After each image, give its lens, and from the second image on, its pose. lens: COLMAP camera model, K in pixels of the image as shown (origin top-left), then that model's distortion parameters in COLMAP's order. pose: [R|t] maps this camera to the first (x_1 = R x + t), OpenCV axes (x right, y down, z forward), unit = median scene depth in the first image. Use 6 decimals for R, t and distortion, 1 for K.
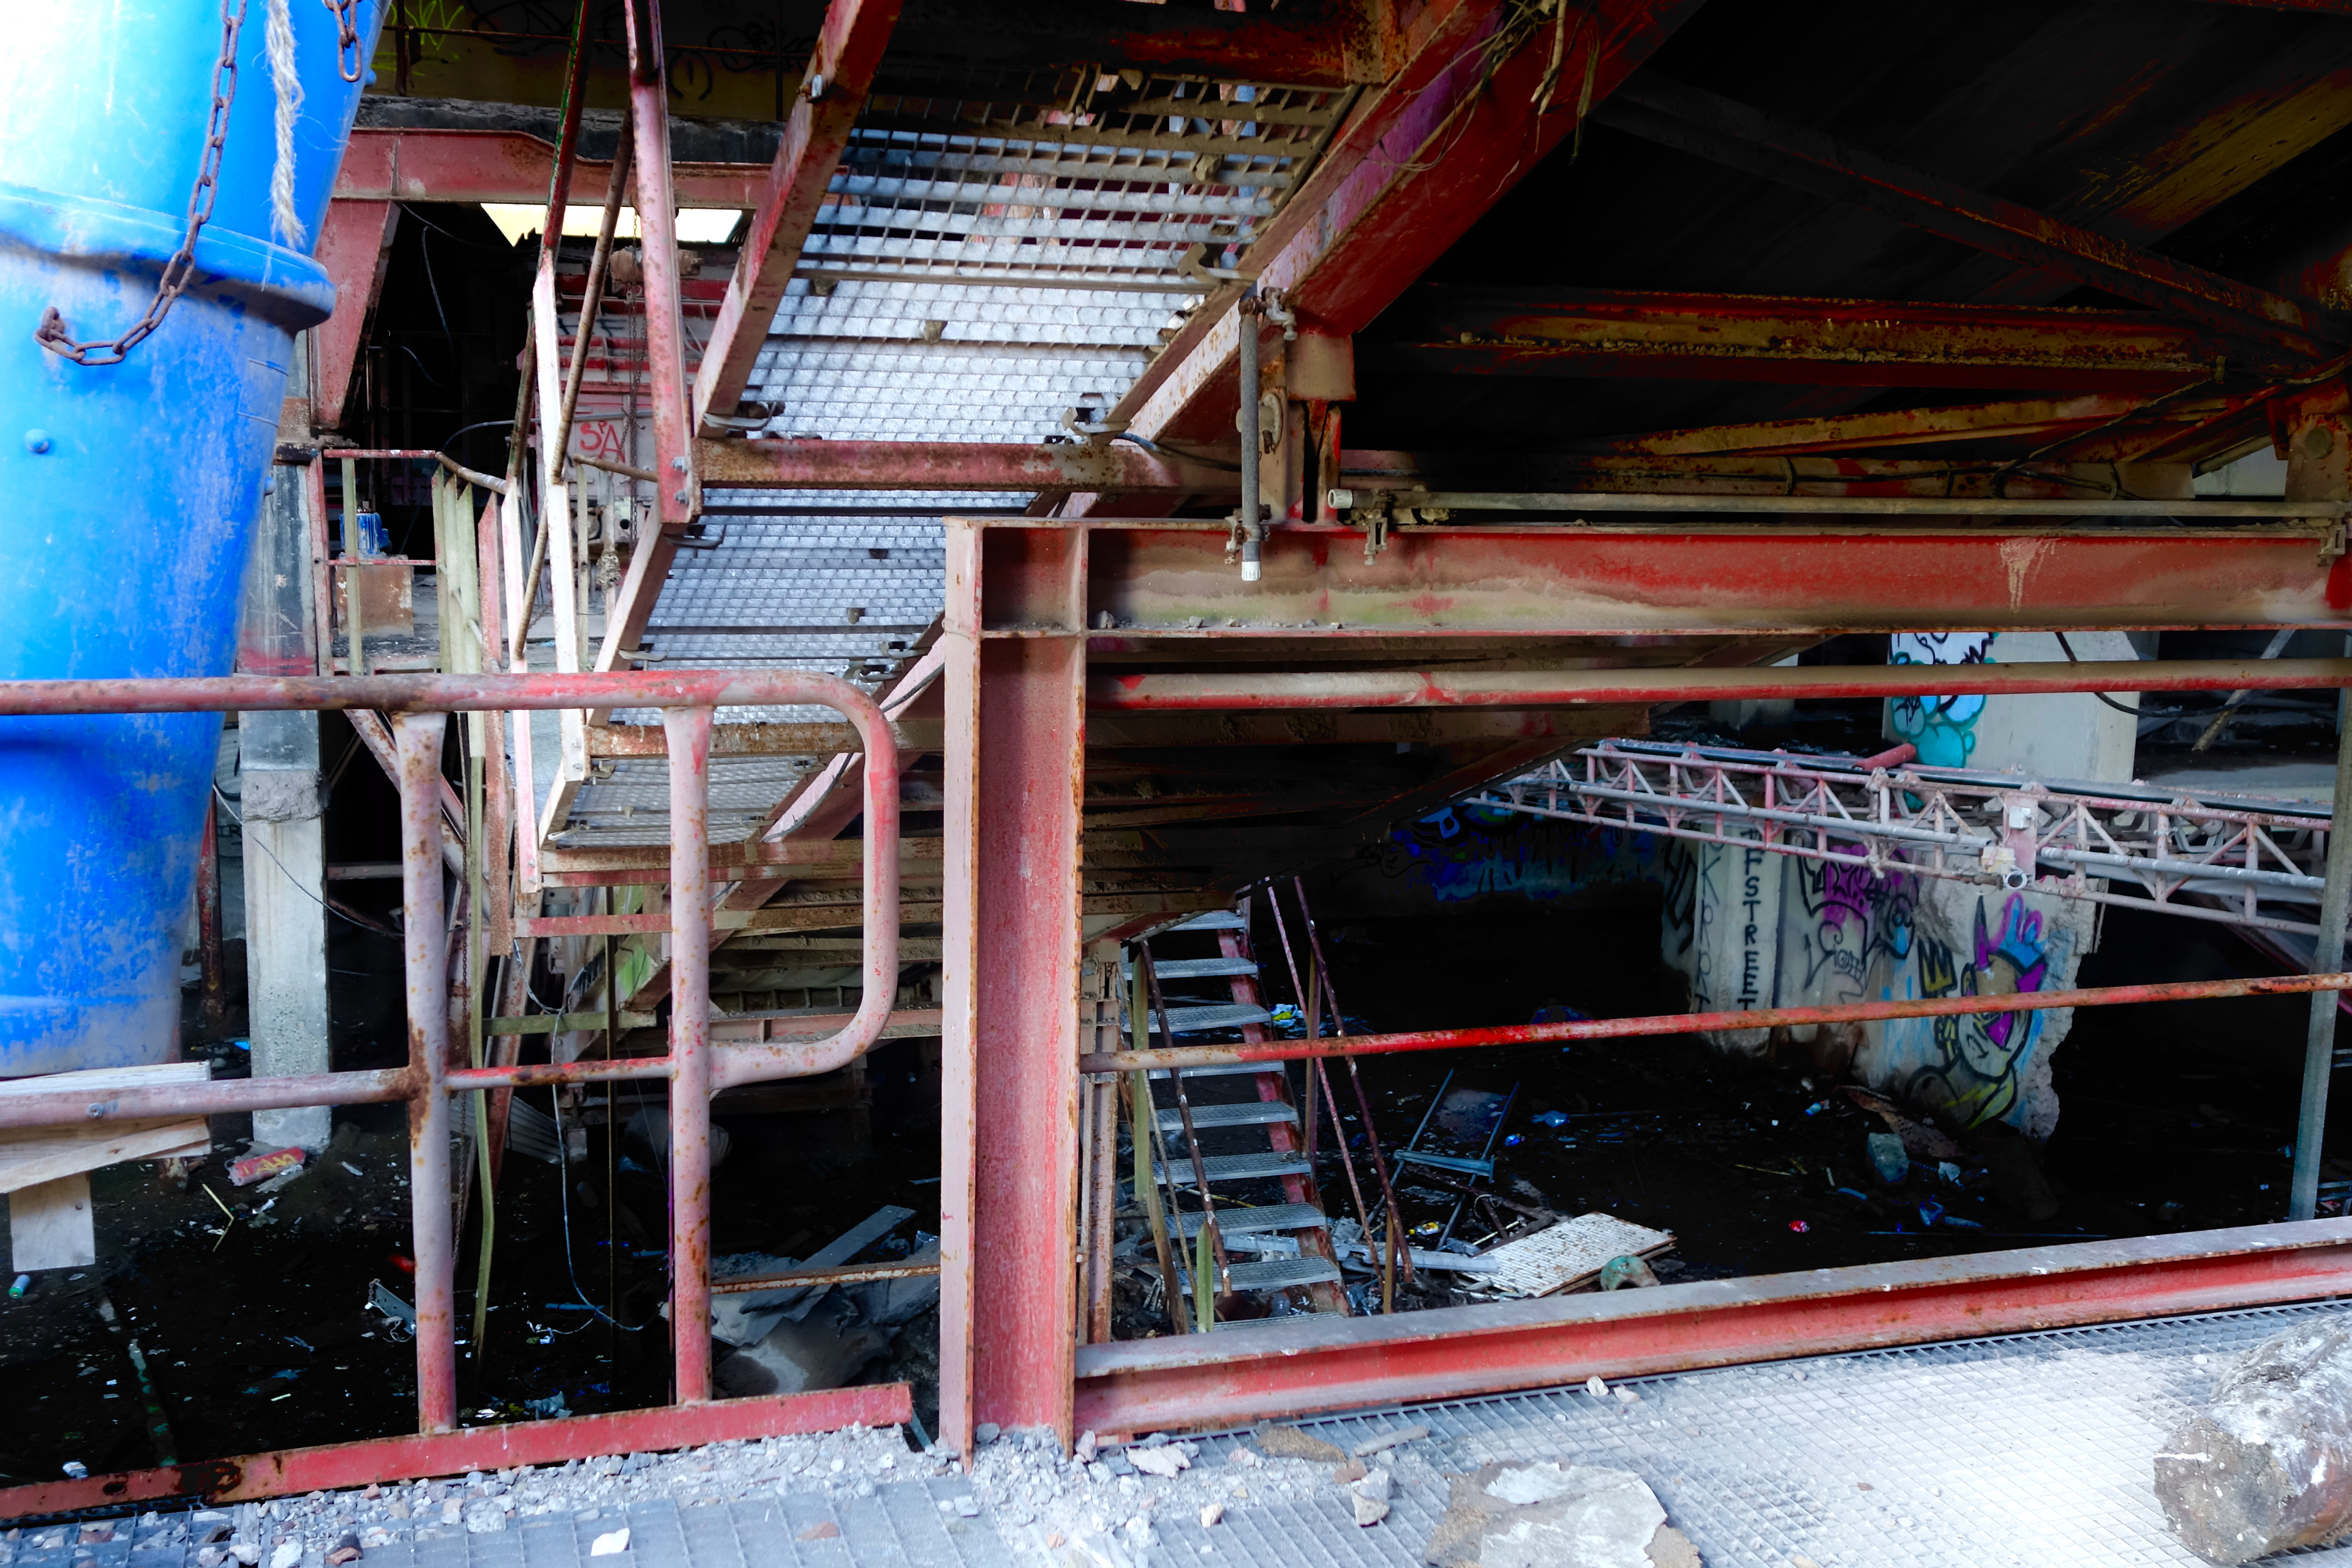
lens RADIAL K [[2432.5, 0, 1176.6], [0, 2432.5, 781.3], [0, 0, 1]] dist [0.010916, 0.000000]
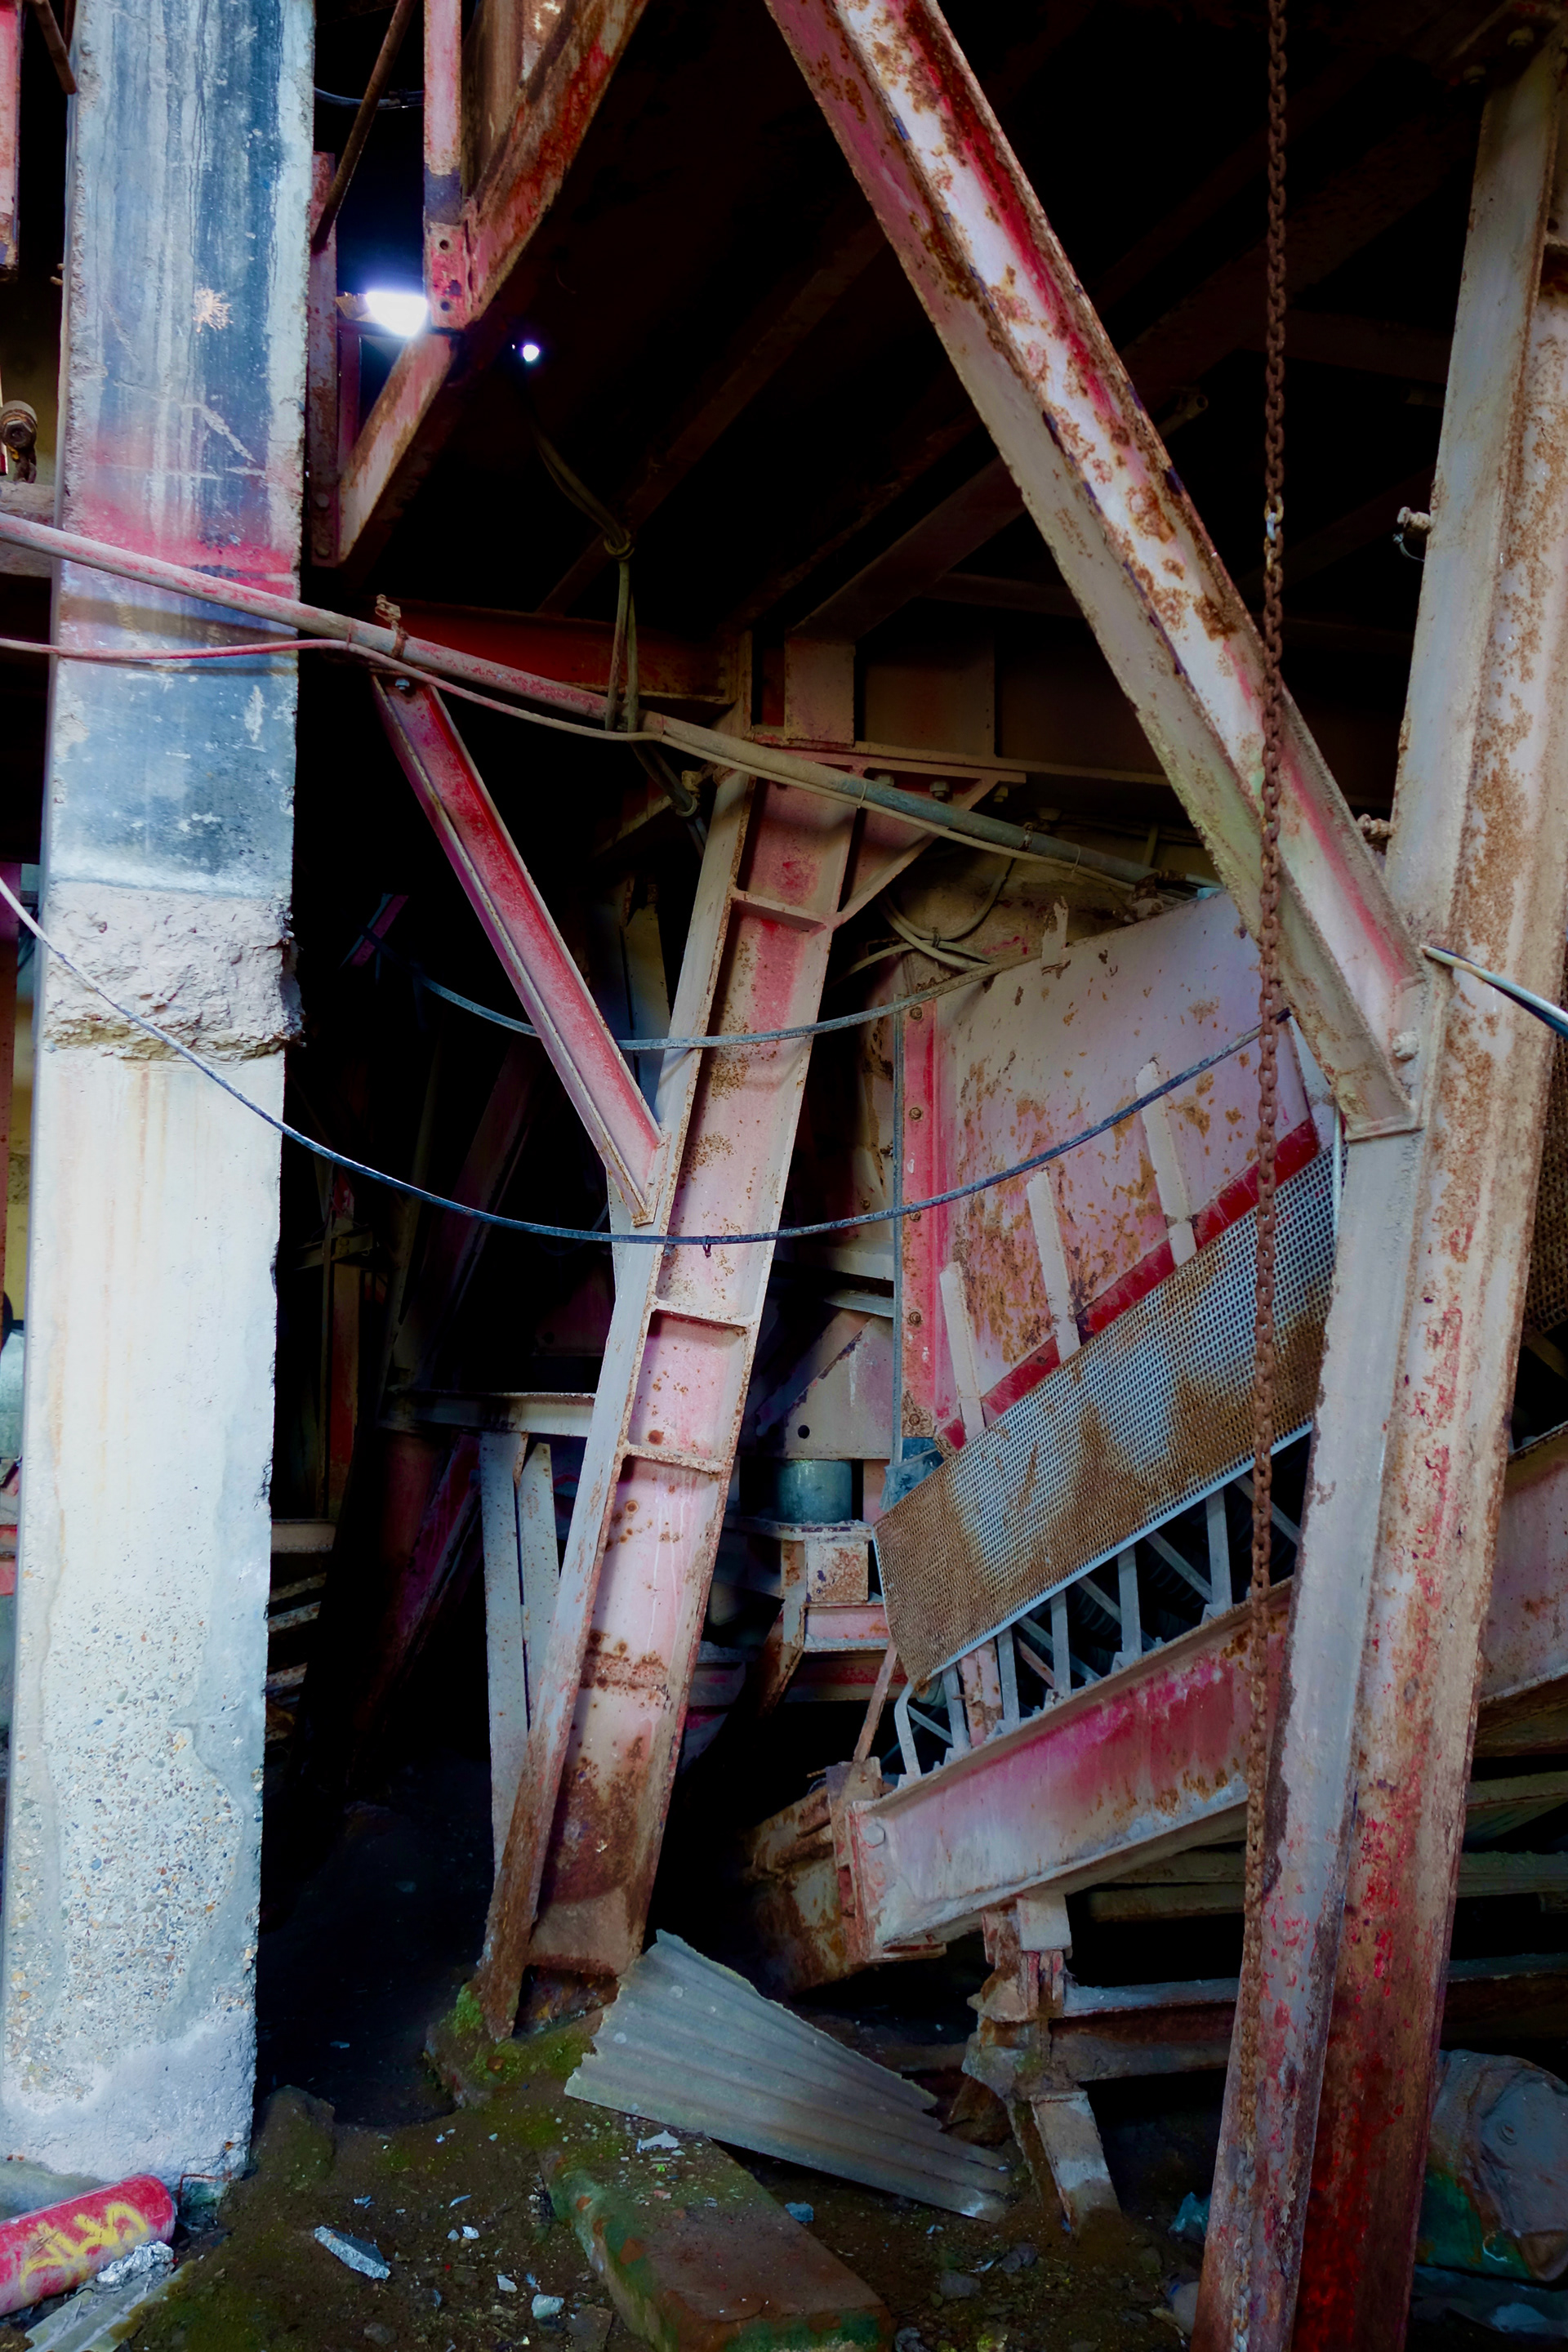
lens RADIAL K [[2432.5, 0, 779.0], [0, 2432.5, 1174.1], [0, 0, 1]] dist [0.010916, 0.000000]
pose [[0.999426, -0.010188, 0.032297, -0.299629], [0.017612, 0.970931, -0.238712, 0.106877], [-0.028927, 0.239144, 0.970553, 0.700503]]
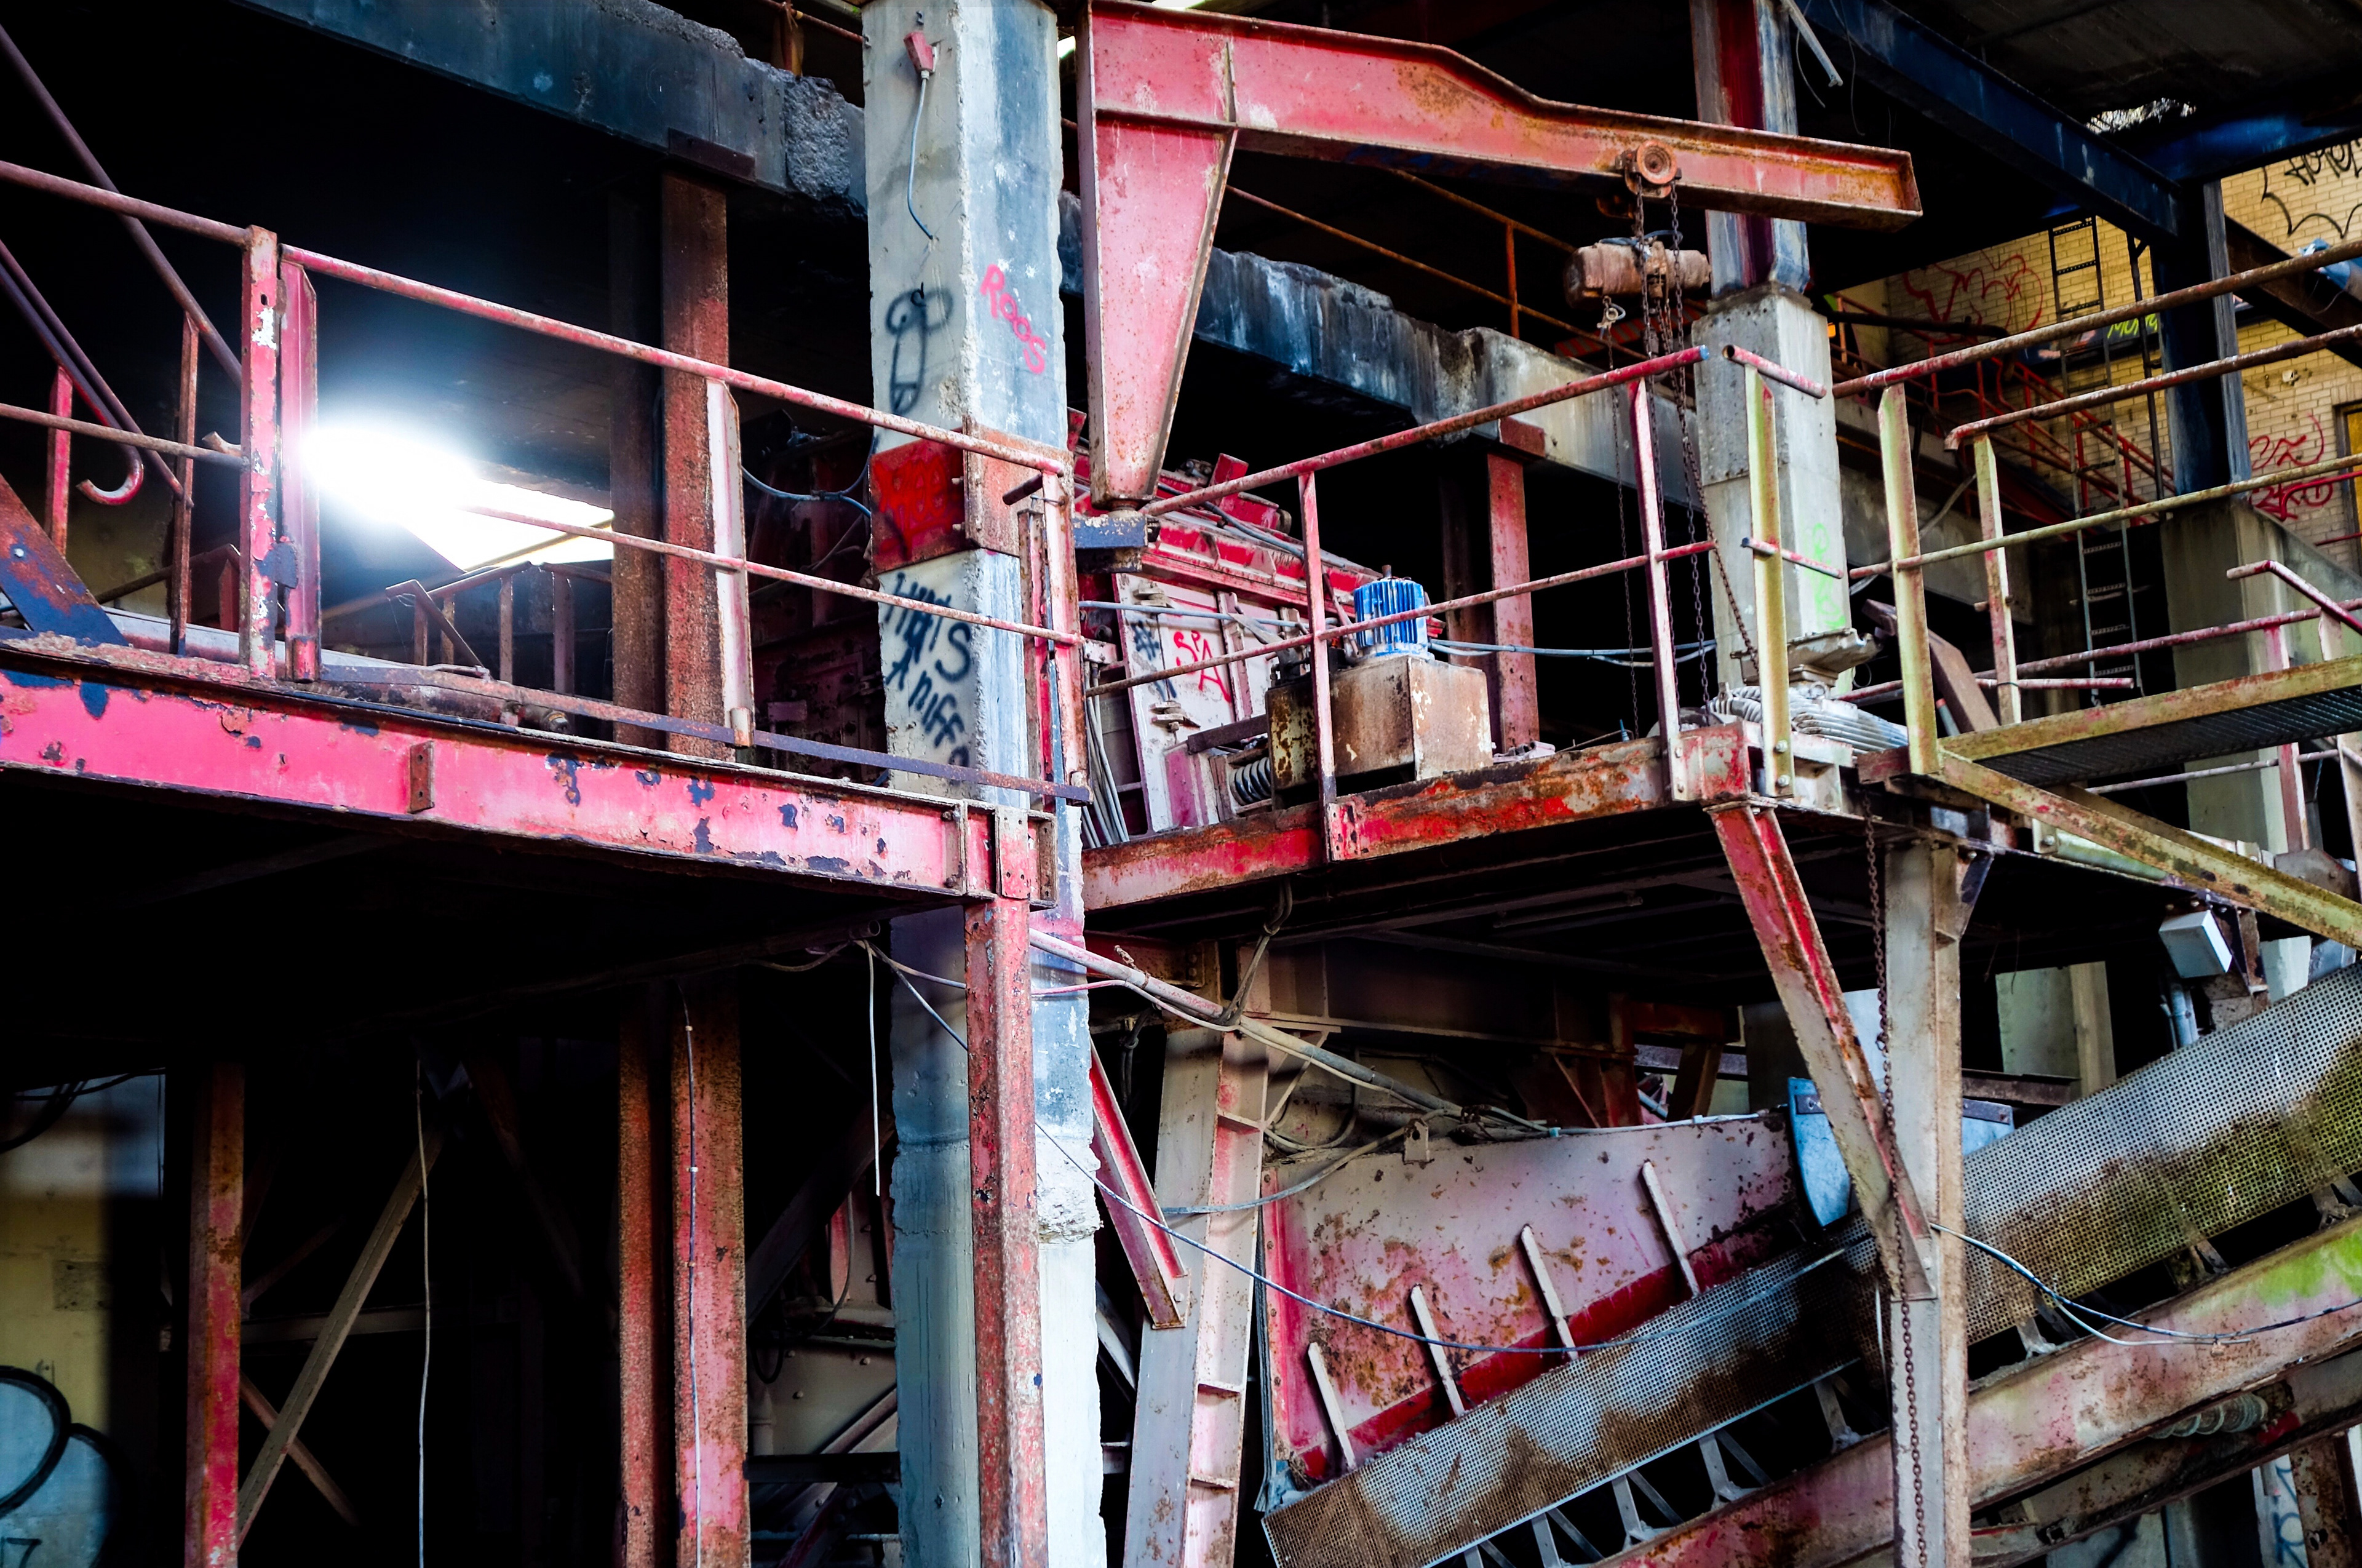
lens RADIAL K [[3136.6, 0, 1184.0], [0, 3136.6, 787.2], [0, 0, 1]] dist [-0.008454, 0.000000]
pose [[0.857013, 0.037962, 0.513894, -0.669840], [0.142583, 0.940875, -0.307286, 0.131346], [-0.495176, 0.336620, 0.800929, 0.442646]]
